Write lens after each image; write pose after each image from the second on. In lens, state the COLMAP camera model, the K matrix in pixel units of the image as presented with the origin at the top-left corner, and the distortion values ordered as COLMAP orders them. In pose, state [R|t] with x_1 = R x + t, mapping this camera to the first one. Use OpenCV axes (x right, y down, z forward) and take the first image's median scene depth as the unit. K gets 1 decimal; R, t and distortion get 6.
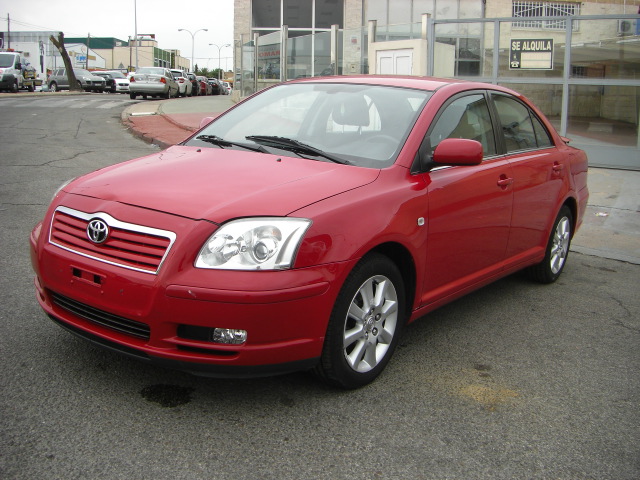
lens RADIAL K [[727.2, 0, 318.6], [0, 727.2, 219.9], [0, 0, 1]] dist [-0.198116, 0.151337]
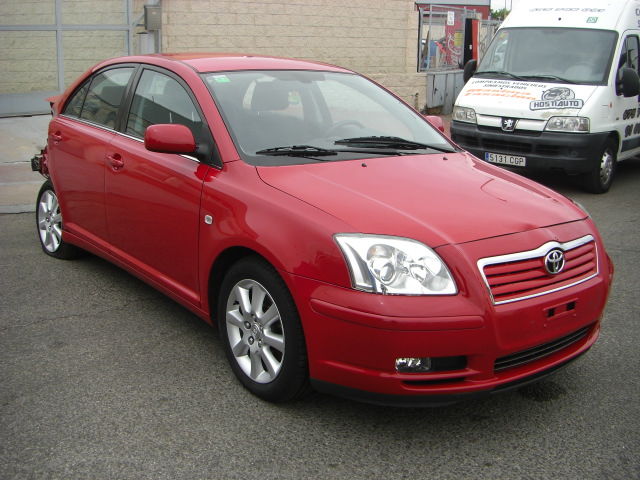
lens RADIAL K [[727.2, 0, 318.6], [0, 727.2, 219.9], [0, 0, 1]] dist [-0.198116, 0.151337]
pose [[0.262851, -0.253599, 0.930912, -1.259490], [0.143662, 0.964371, 0.222149, -0.293226], [-0.954081, 0.075345, 0.289919, 1.019544]]
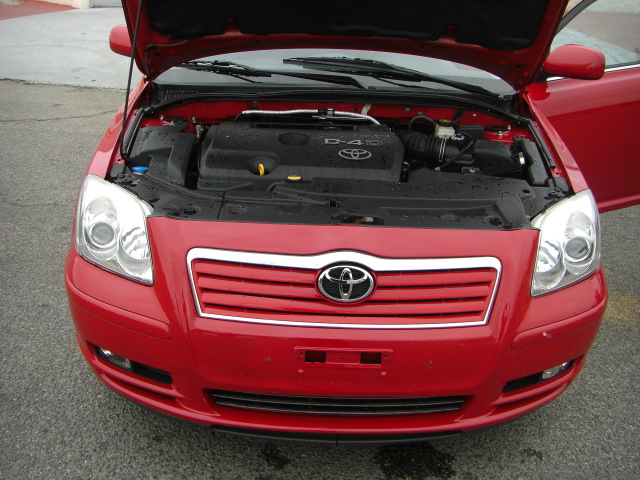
lens RADIAL K [[727.2, 0, 318.6], [0, 727.2, 219.9], [0, 0, 1]] dist [-0.198116, 0.151337]
pose [[0.802365, -0.251202, 0.541395, -0.642267], [0.113321, 0.954731, 0.275041, -0.203439], [-0.585977, -0.159332, 0.794509, 0.539219]]
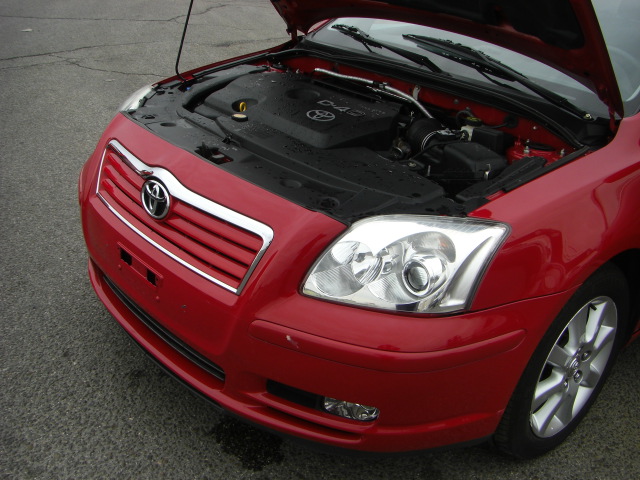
lens RADIAL K [[727.2, 0, 318.6], [0, 727.2, 219.9], [0, 0, 1]] dist [-0.198116, 0.151337]
pose [[0.978254, 0.100873, -0.181230, -0.052537], [-0.061979, 0.976014, 0.208698, -0.106896], [0.197935, -0.192928, 0.961042, 0.415917]]
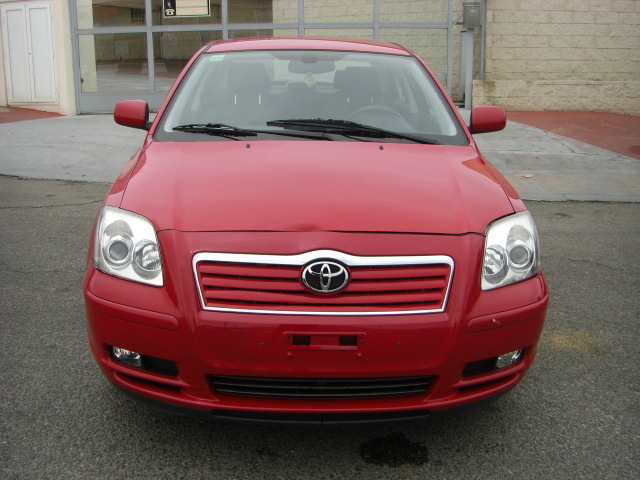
lens RADIAL K [[727.2, 0, 318.6], [0, 727.2, 219.9], [0, 0, 1]] dist [-0.198116, 0.151337]
pose [[0.778795, -0.177502, 0.601640, -0.744713], [0.128897, 0.983945, 0.123443, -0.131641], [-0.613892, -0.018587, 0.789171, 0.426282]]
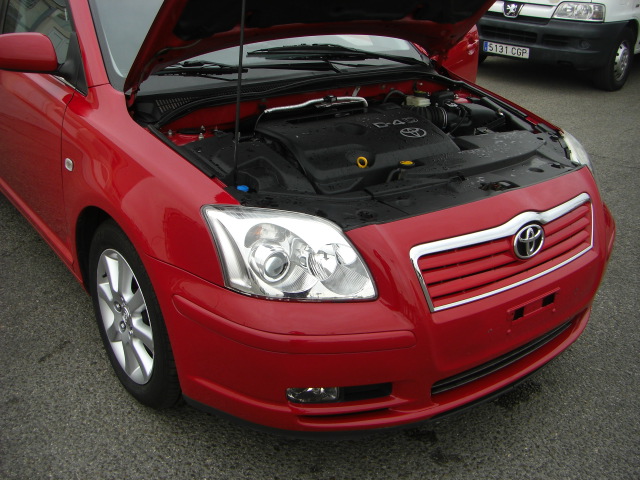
lens RADIAL K [[727.2, 0, 318.6], [0, 727.2, 219.9], [0, 0, 1]] dist [-0.198116, 0.151337]
pose [[0.279628, -0.407786, 0.869206, -0.940247], [0.139409, 0.912971, 0.383470, -0.287264], [-0.949933, 0.013946, 0.312142, 0.976209]]
